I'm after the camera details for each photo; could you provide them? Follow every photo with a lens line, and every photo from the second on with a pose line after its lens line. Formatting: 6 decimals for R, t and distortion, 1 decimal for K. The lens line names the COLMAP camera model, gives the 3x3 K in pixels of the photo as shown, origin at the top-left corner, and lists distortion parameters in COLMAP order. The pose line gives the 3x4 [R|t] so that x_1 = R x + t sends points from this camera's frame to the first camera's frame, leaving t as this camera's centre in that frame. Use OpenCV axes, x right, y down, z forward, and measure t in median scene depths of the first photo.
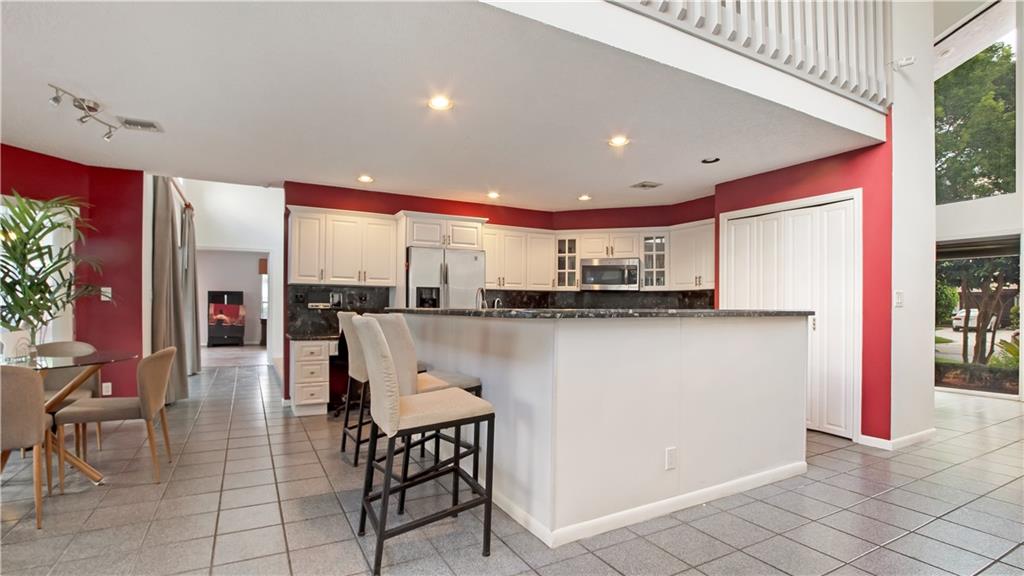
lens RADIAL K [[475.3, 0, 485.1], [0, 475.3, 308.0], [0, 0, 1]] dist [-0.031089, 0.001409]
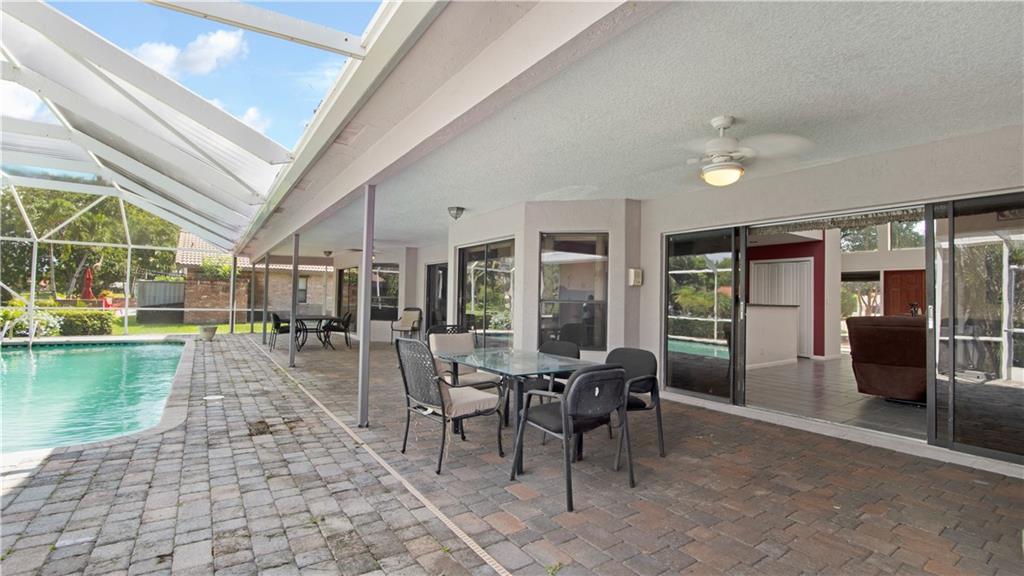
lens RADIAL K [[458.6, 0, 505.2], [0, 458.6, 284.0], [0, 0, 1]] dist [-0.022313, 0.000465]
pose [[0.993049, 0.019742, 0.116037, -0.747172], [-0.015072, 0.999046, -0.040988, 0.008708], [-0.116735, 0.038954, 0.992399, -0.823607]]
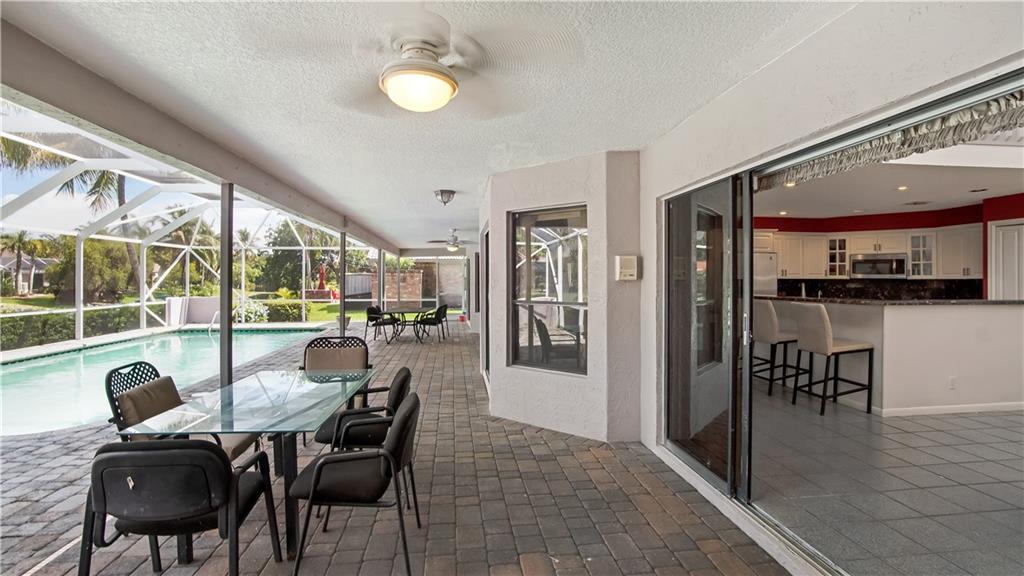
lens RADIAL K [[462.1, 0, 497.4], [0, 462.1, 284.1], [0, 0, 1]] dist [-0.025414, 0.001047]
pose [[0.933464, -0.002206, -0.358665, -0.278966], [0.002973, 0.999994, 0.001589, -0.030554], [0.358660, -0.002550, 0.933465, -0.554824]]
